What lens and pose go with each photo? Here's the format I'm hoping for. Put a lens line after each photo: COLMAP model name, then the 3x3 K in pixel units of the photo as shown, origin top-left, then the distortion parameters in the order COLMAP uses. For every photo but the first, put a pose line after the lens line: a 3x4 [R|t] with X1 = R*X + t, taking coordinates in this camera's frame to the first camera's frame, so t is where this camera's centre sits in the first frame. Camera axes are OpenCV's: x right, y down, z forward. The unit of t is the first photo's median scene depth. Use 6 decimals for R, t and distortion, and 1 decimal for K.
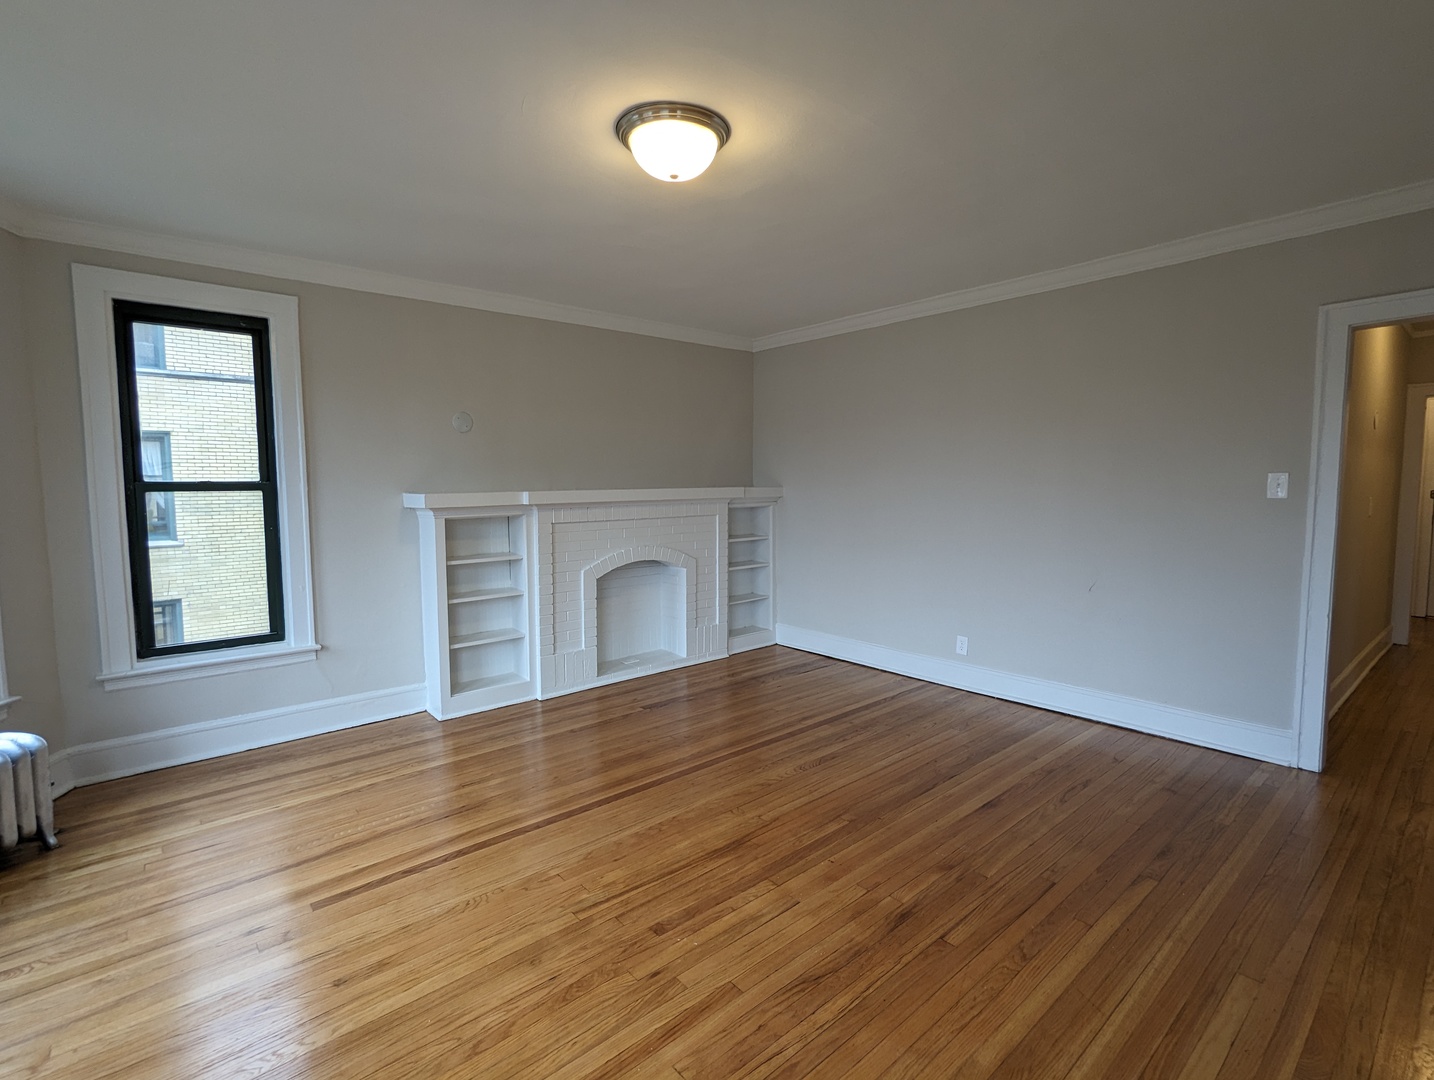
lens RADIAL K [[685.2, 0, 720.3], [0, 685.2, 533.0], [0, 0, 1]] dist [0.000463, 0.001321]
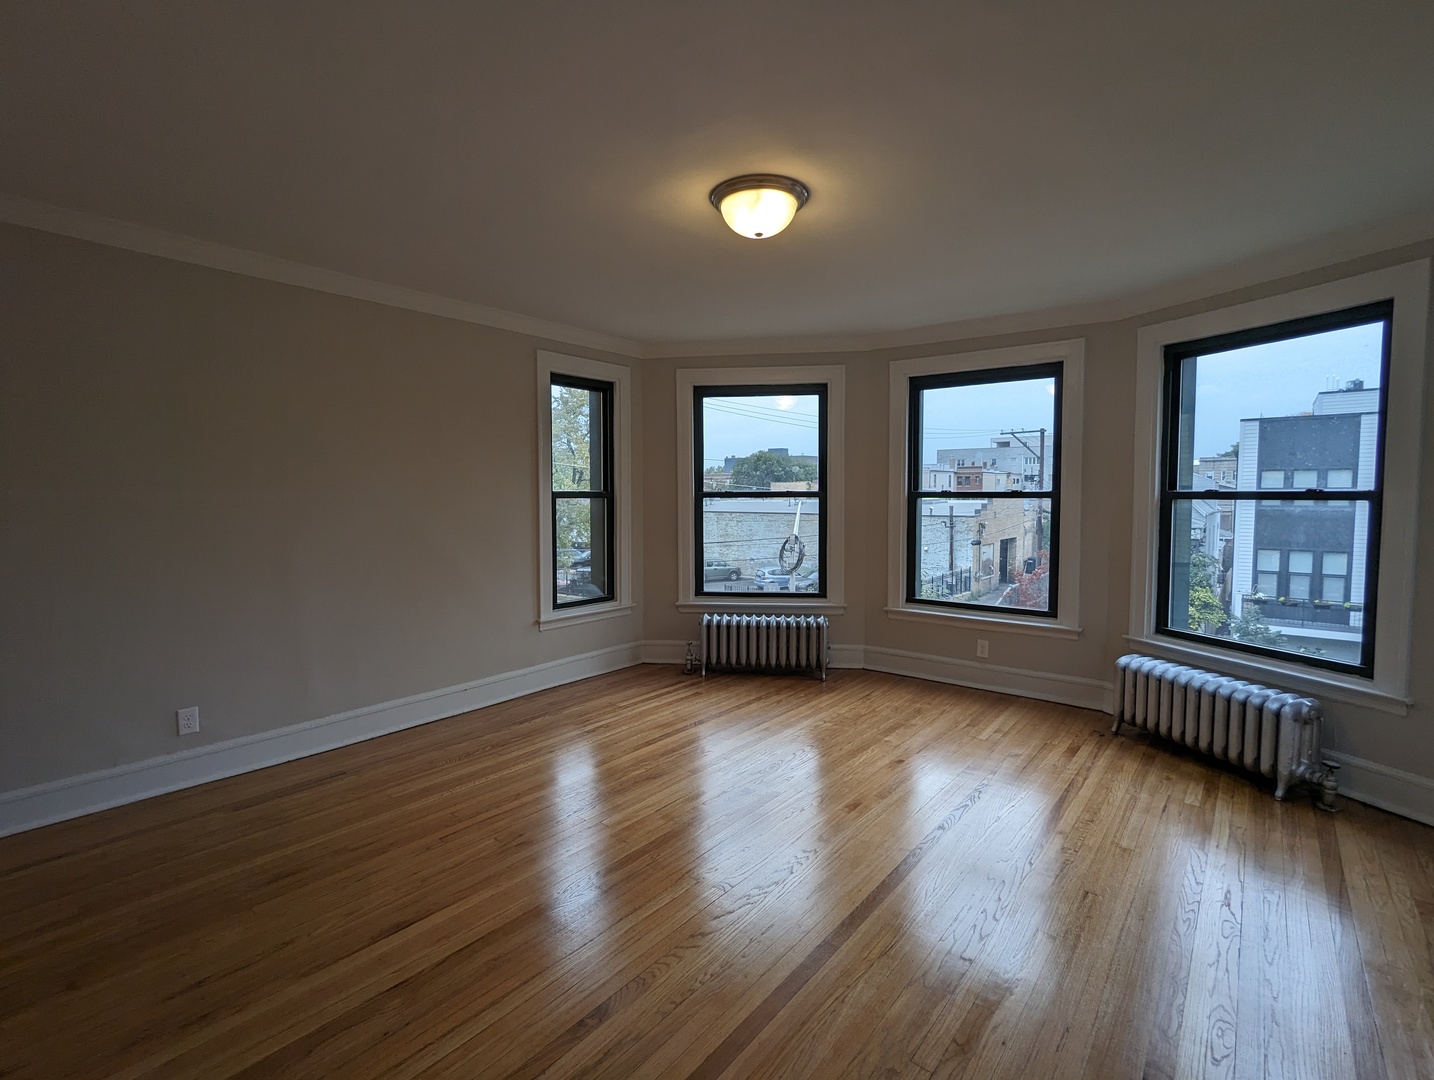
lens RADIAL K [[685.2, 0, 720.3], [0, 685.2, 533.0], [0, 0, 1]] dist [0.000463, 0.001321]
pose [[-0.983440, 0.018813, -0.180254, 0.151770], [-0.005090, 0.991338, 0.131240, -0.122107], [0.181161, 0.129985, -0.974825, 1.539505]]
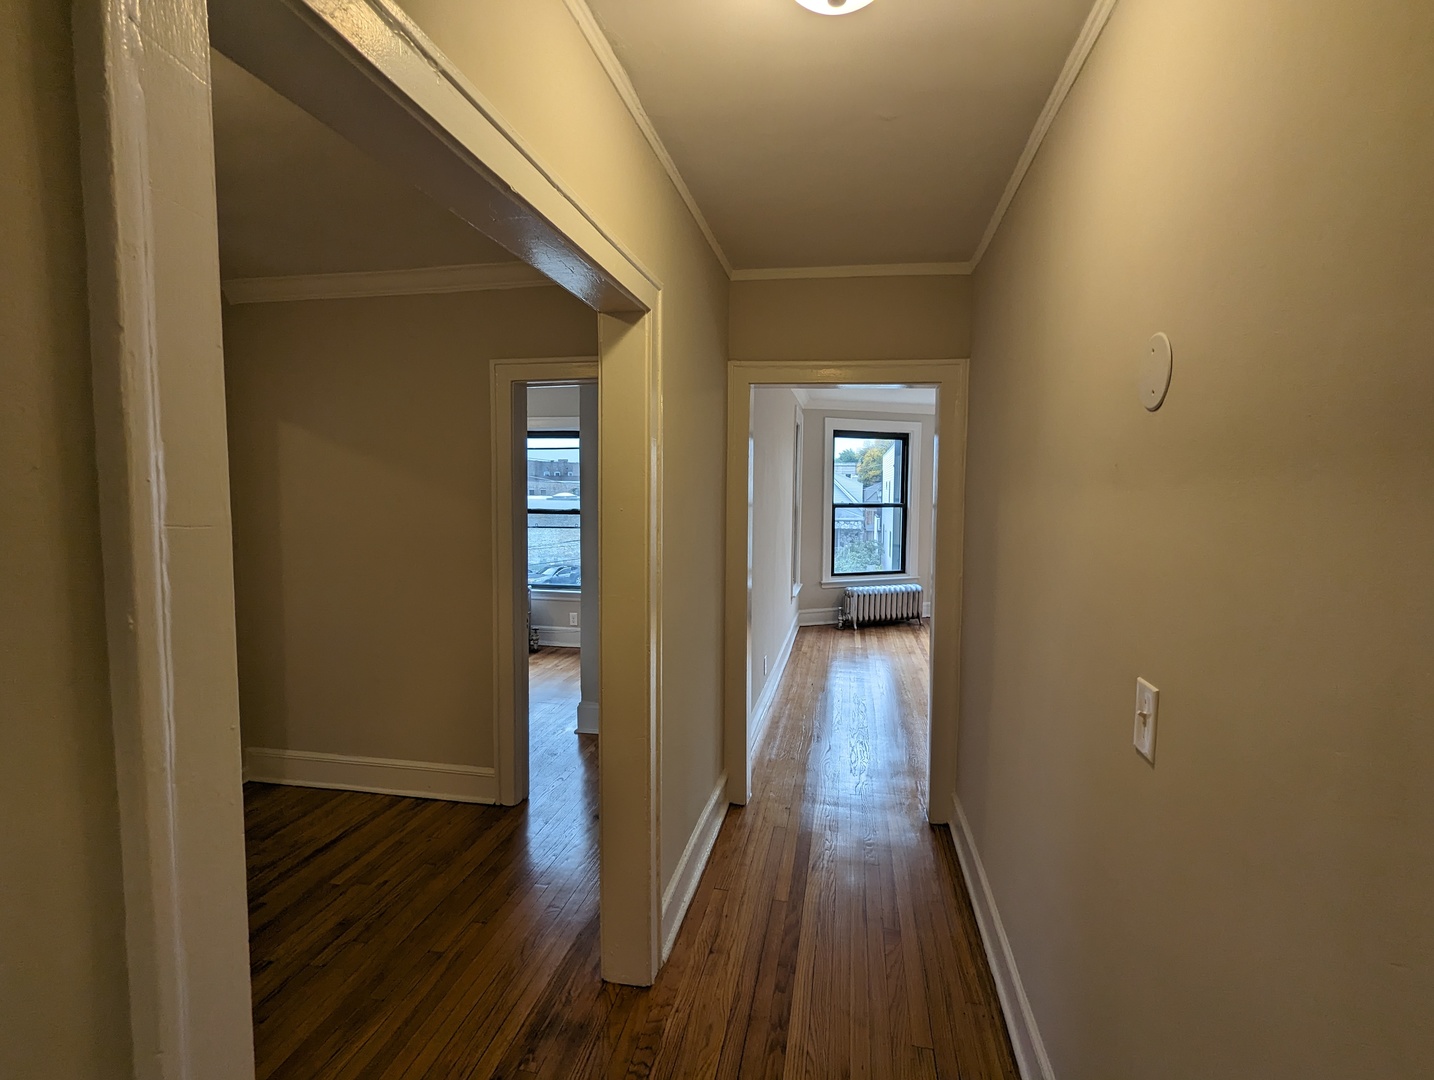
lens RADIAL K [[685.2, 0, 720.3], [0, 685.2, 533.0], [0, 0, 1]] dist [0.000463, 0.001321]
pose [[-0.784182, 0.039845, -0.619251, 1.700952], [-0.048286, 0.990992, 0.124911, -0.181058], [0.618650, 0.127854, -0.775194, 1.515166]]
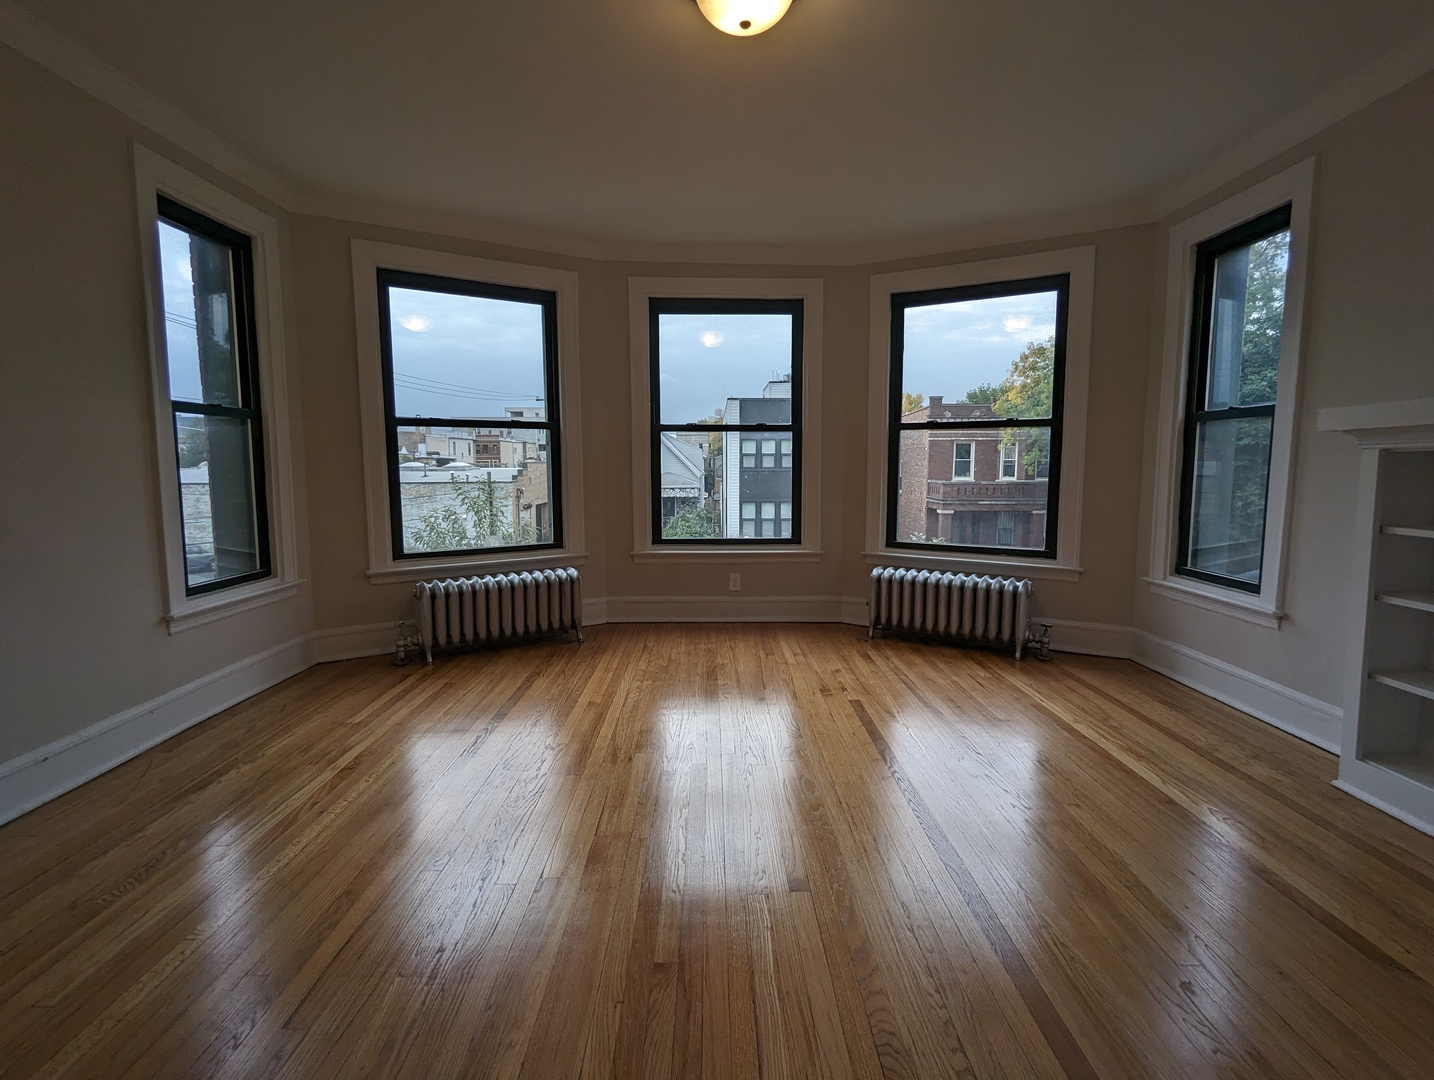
lens RADIAL K [[685.2, 0, 720.3], [0, 685.2, 533.0], [0, 0, 1]] dist [0.000463, 0.001321]
pose [[-0.646836, 0.086720, -0.757683, 0.463912], [-0.049130, 0.986712, 0.154875, -0.016893], [0.761045, 0.137404, -0.633980, 1.135982]]
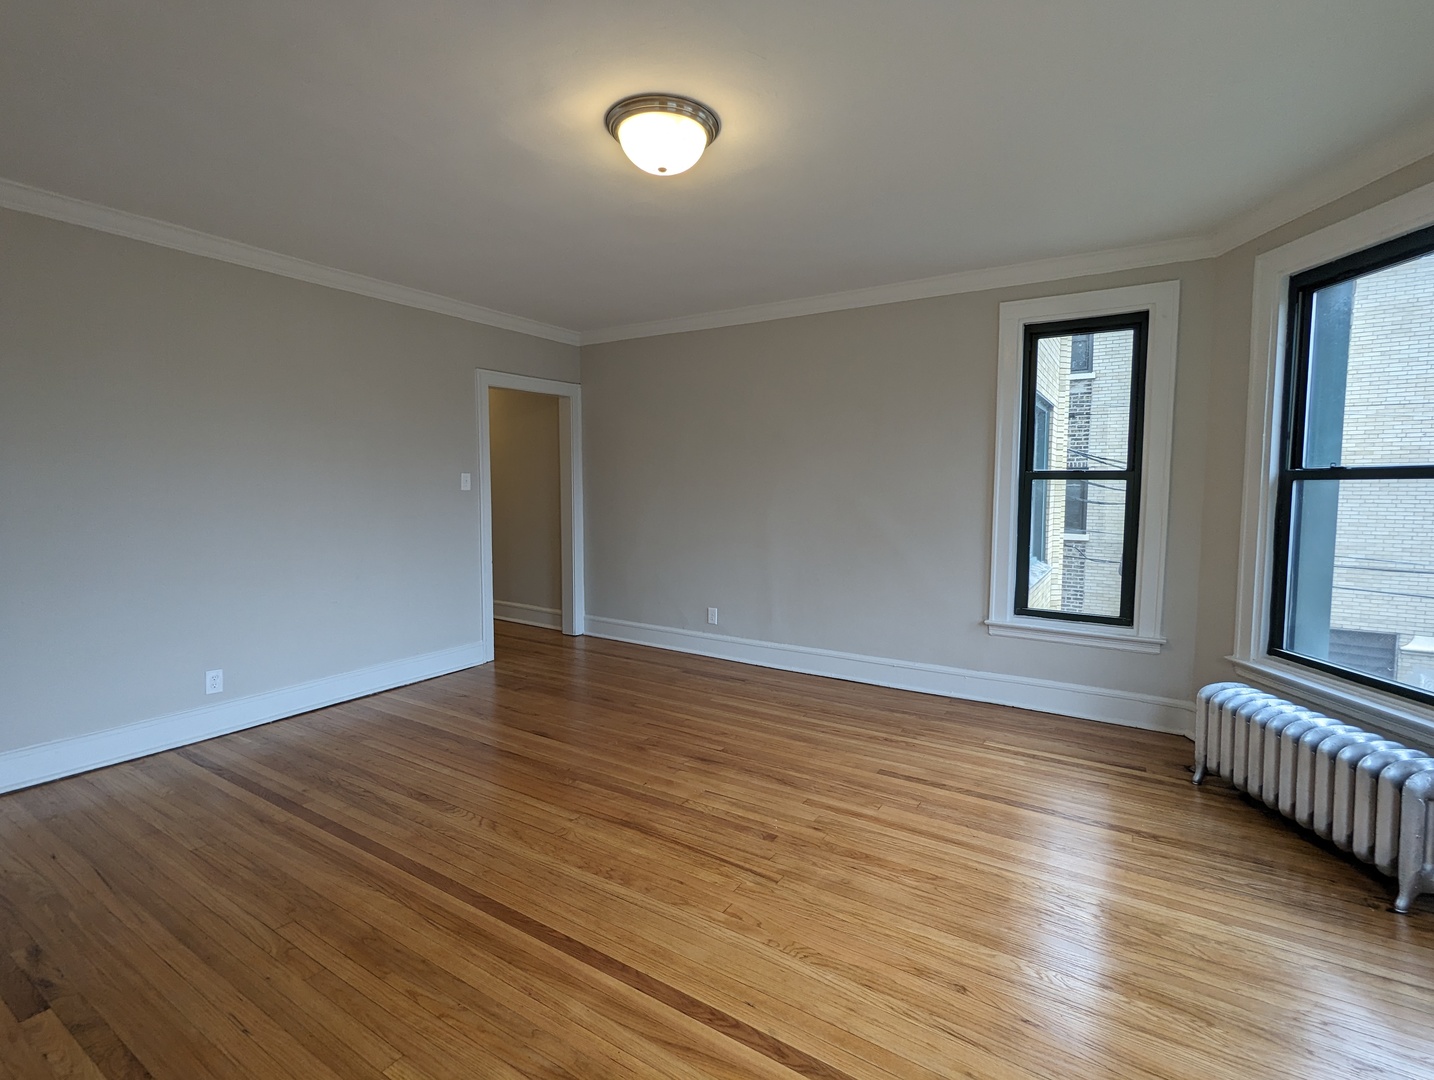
lens RADIAL K [[685.2, 0, 720.3], [0, 685.2, 533.0], [0, 0, 1]] dist [0.000463, 0.001321]
pose [[-0.284359, -0.066270, 0.956425, -0.770740], [0.069536, 0.993555, 0.089516, -0.051730], [-0.956193, 0.091960, -0.277918, 0.881928]]
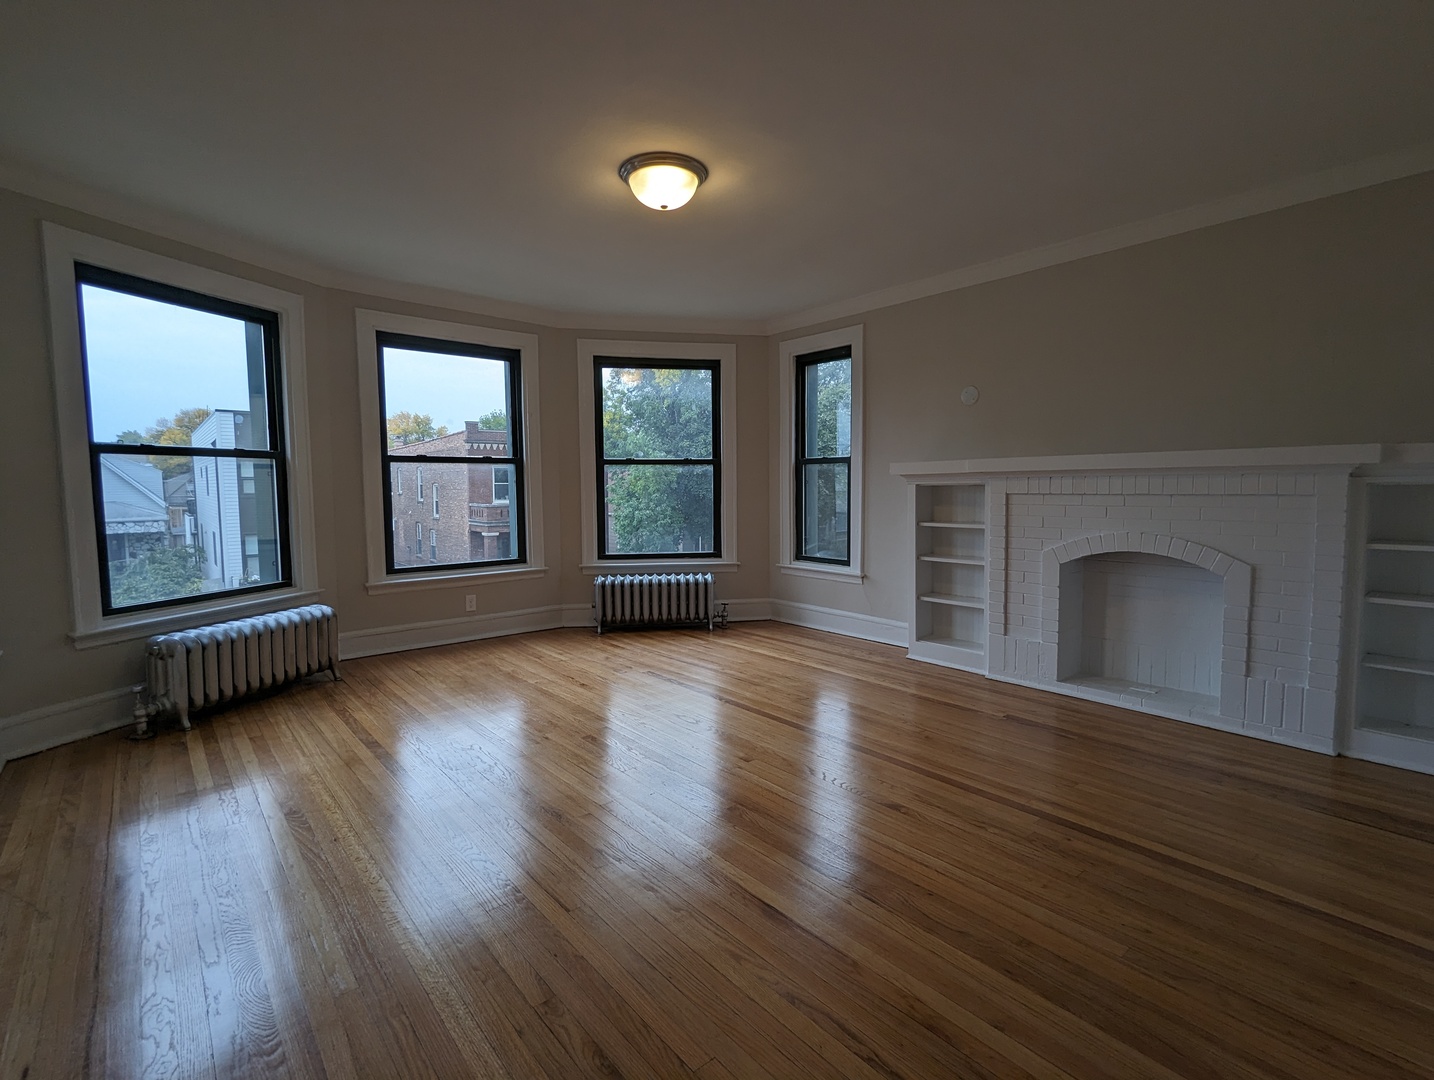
lens RADIAL K [[685.2, 0, 720.3], [0, 685.2, 533.0], [0, 0, 1]] dist [0.000463, 0.001321]
pose [[-0.013643, 0.080308, -0.996677, 0.896723], [-0.066045, 0.994520, 0.081039, -0.013588], [0.997723, 0.066931, -0.008264, 0.818455]]
